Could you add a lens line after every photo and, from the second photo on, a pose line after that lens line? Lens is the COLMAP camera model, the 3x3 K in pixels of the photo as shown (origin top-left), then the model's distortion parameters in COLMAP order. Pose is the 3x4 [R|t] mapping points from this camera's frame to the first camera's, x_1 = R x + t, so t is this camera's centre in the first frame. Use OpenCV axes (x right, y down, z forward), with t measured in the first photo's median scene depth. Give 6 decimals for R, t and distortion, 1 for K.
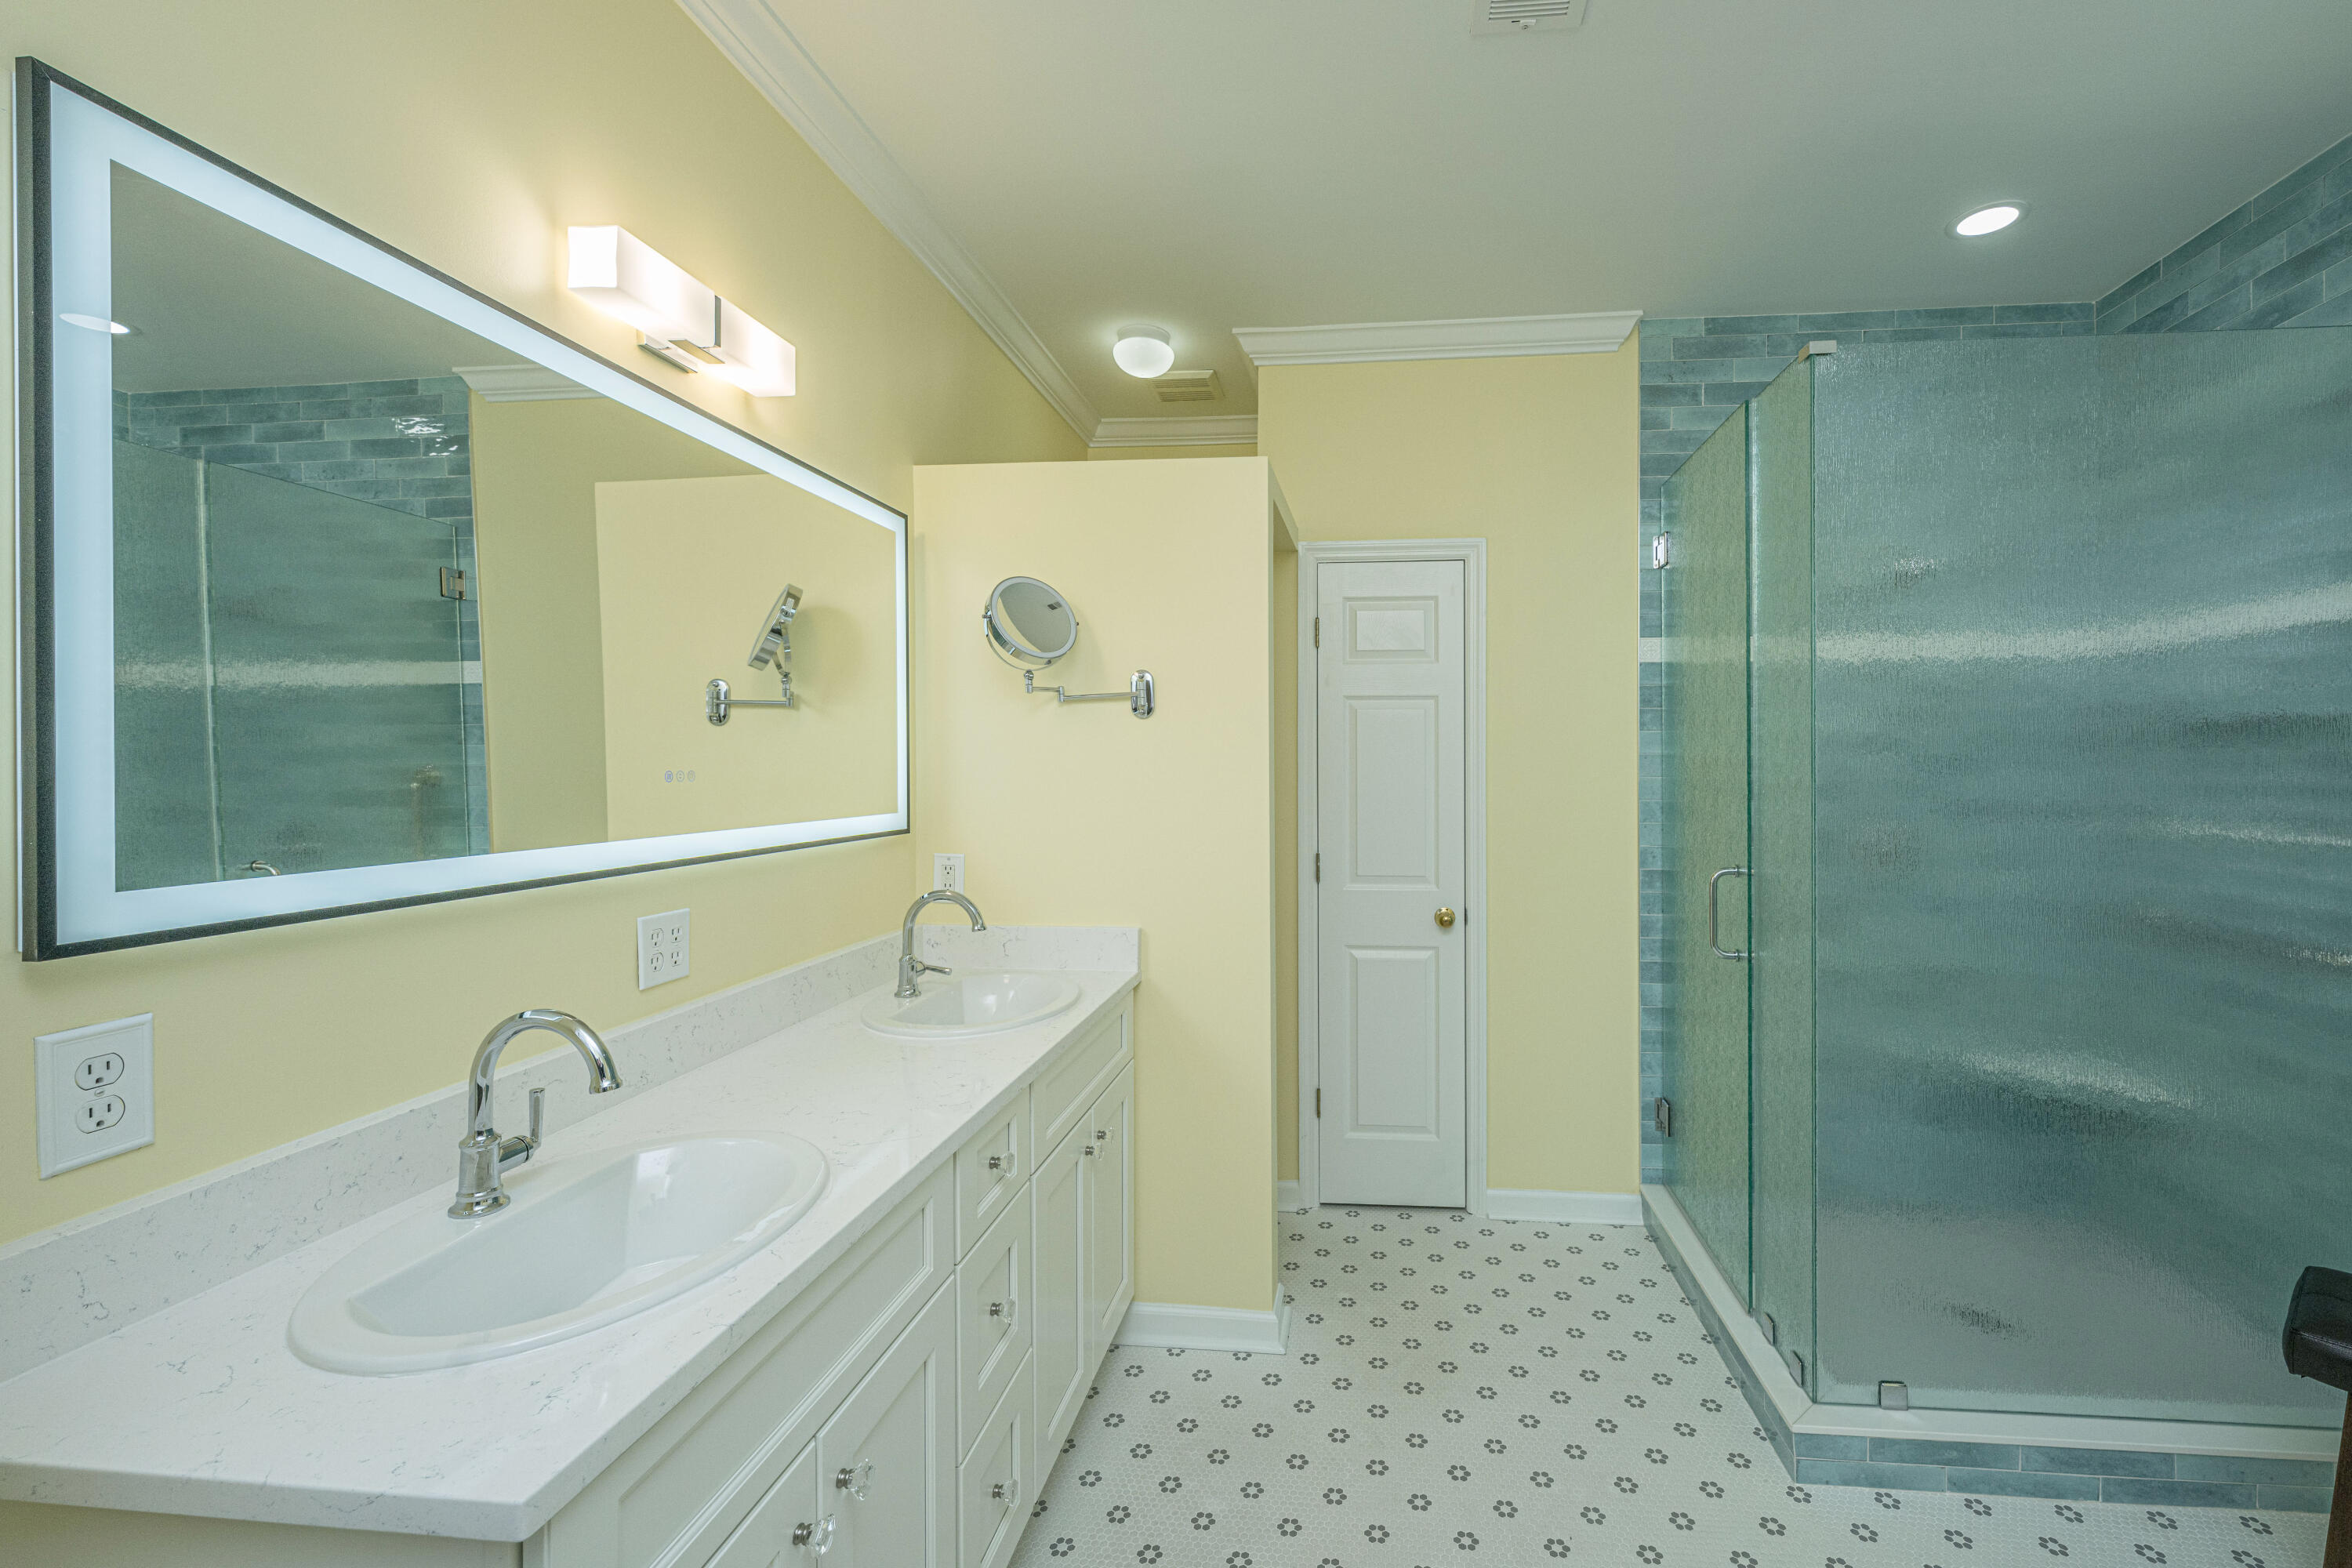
lens RADIAL K [[945.7, 0, 1293.9], [0, 945.7, 755.4], [0, 0, 1]] dist [0.001827, 0.000233]
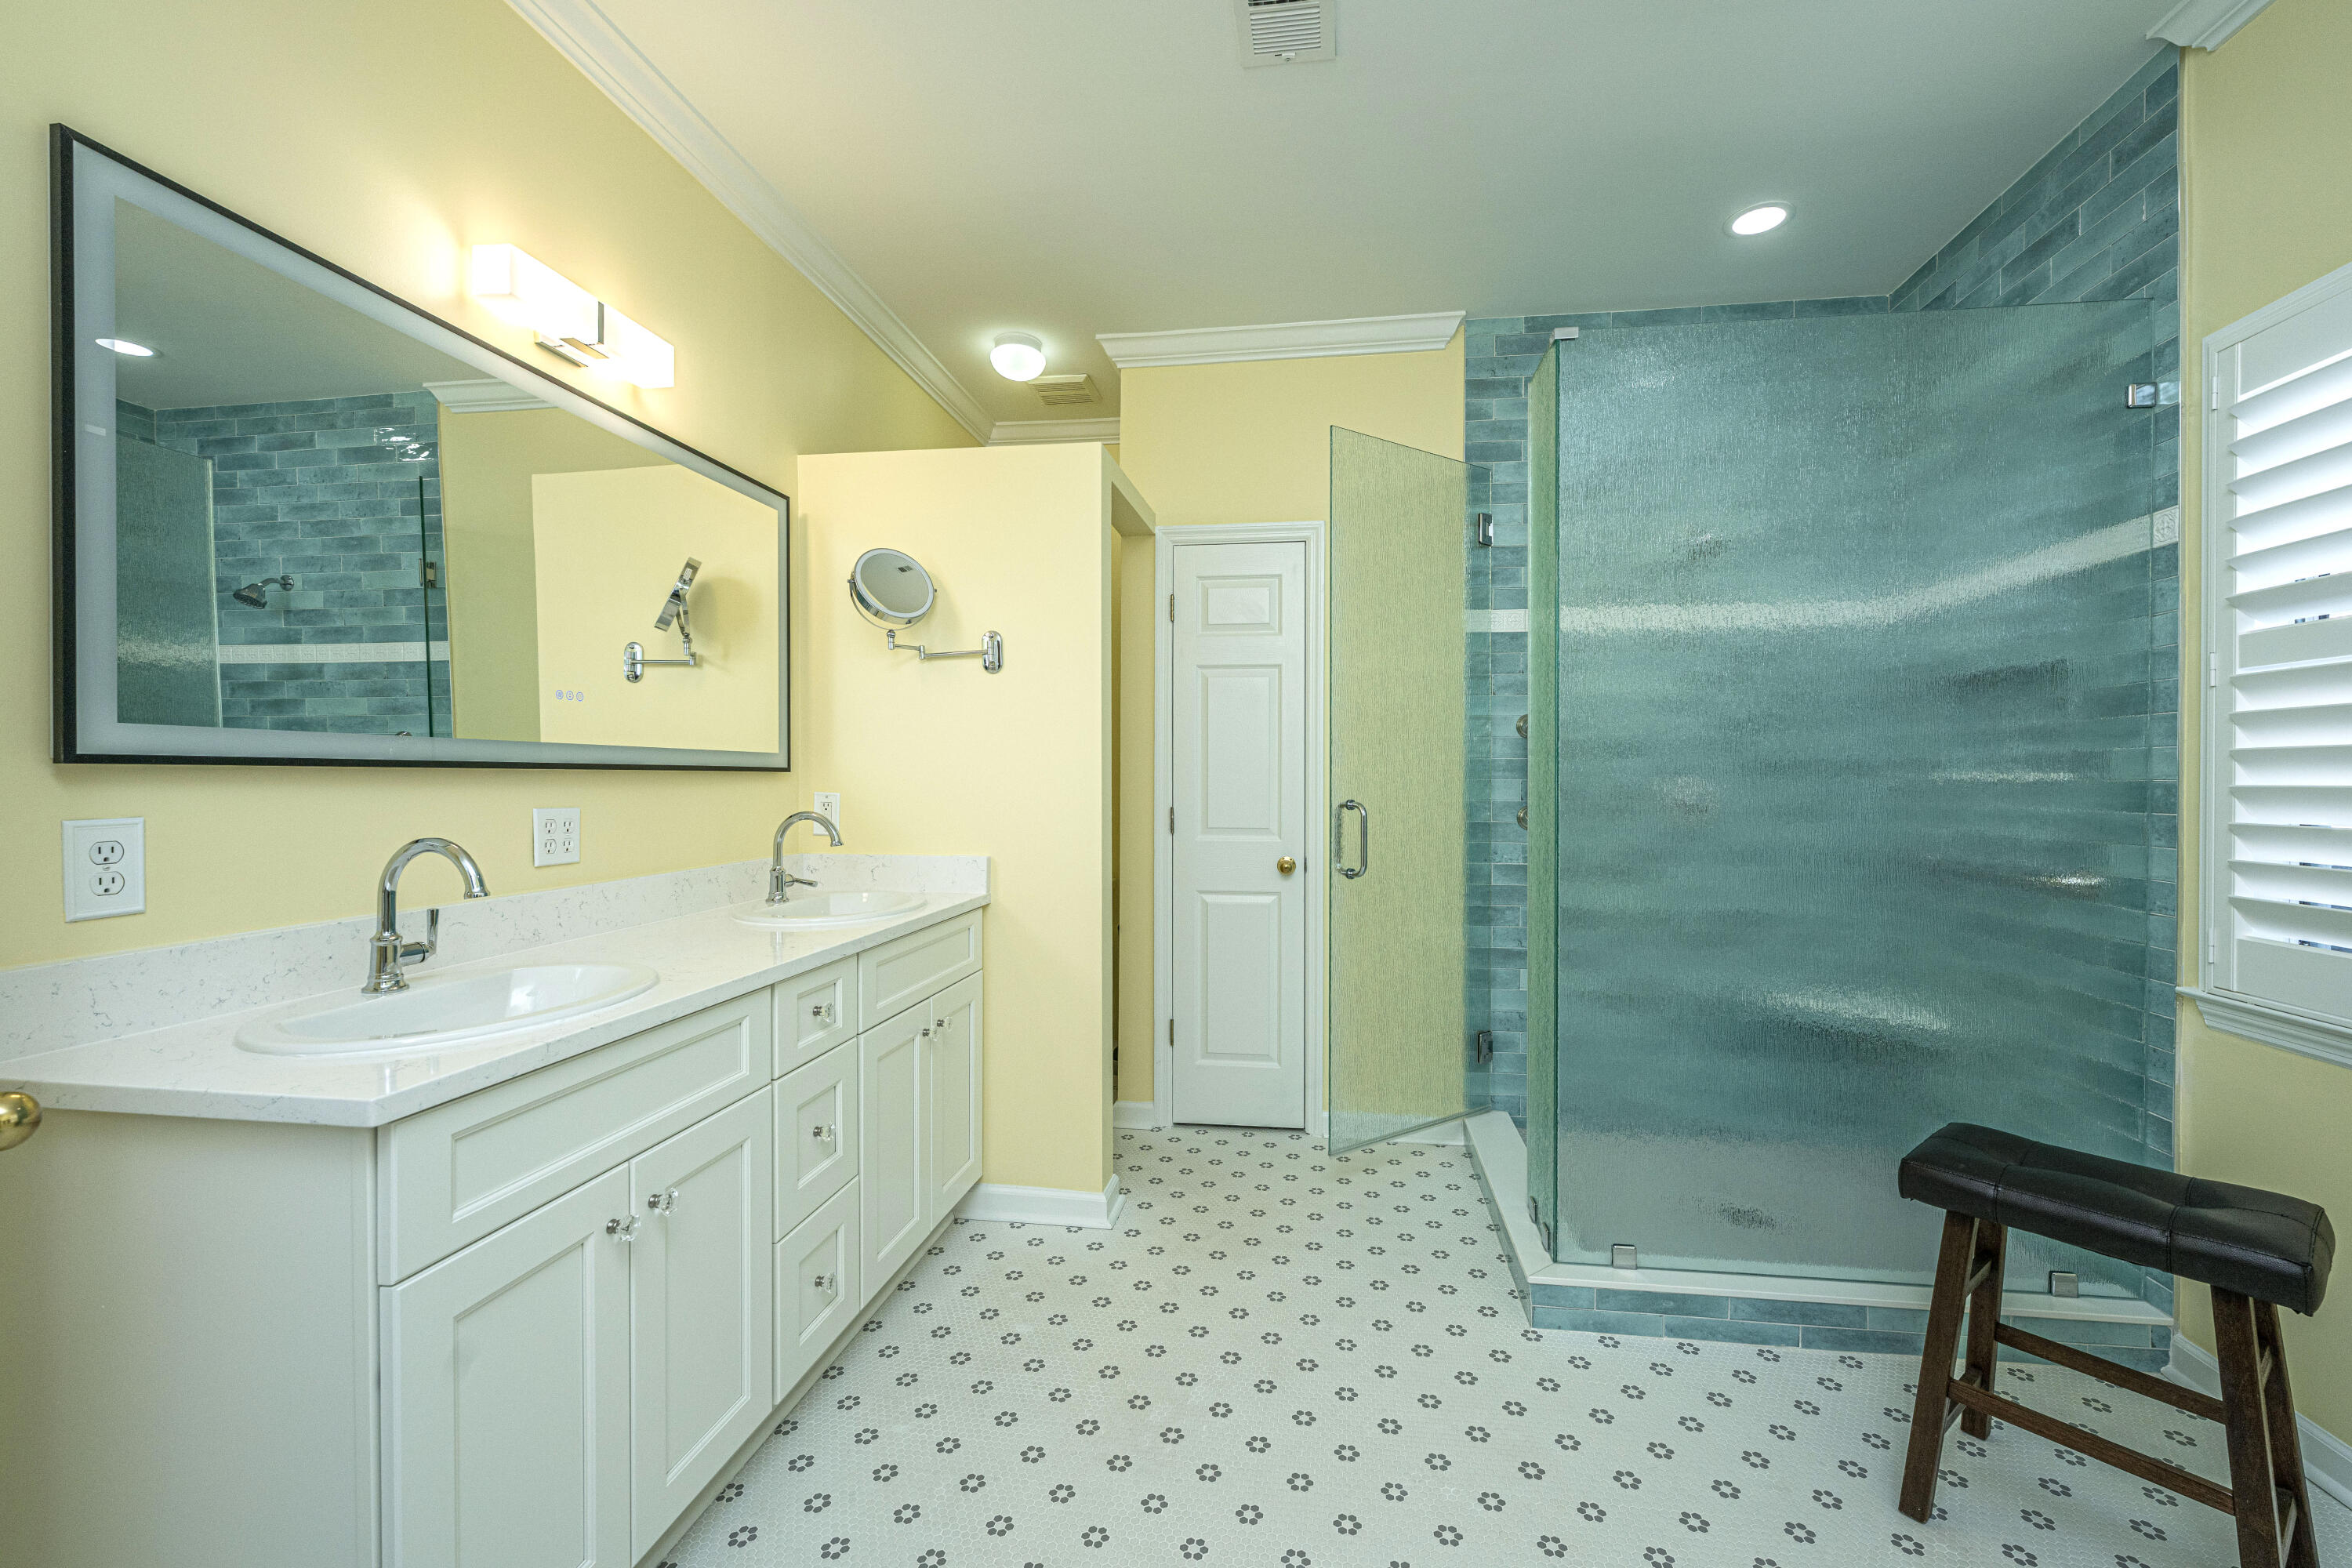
lens RADIAL K [[945.7, 0, 1236.4], [0, 945.7, 782.0], [0, 0, 1]] dist [0.001827, 0.000233]
pose [[0.999067, 0.001480, -0.043155, 0.182986], [-0.001529, 0.999998, -0.001101, 0.092732], [0.043153, 0.001166, 0.999068, -0.127275]]
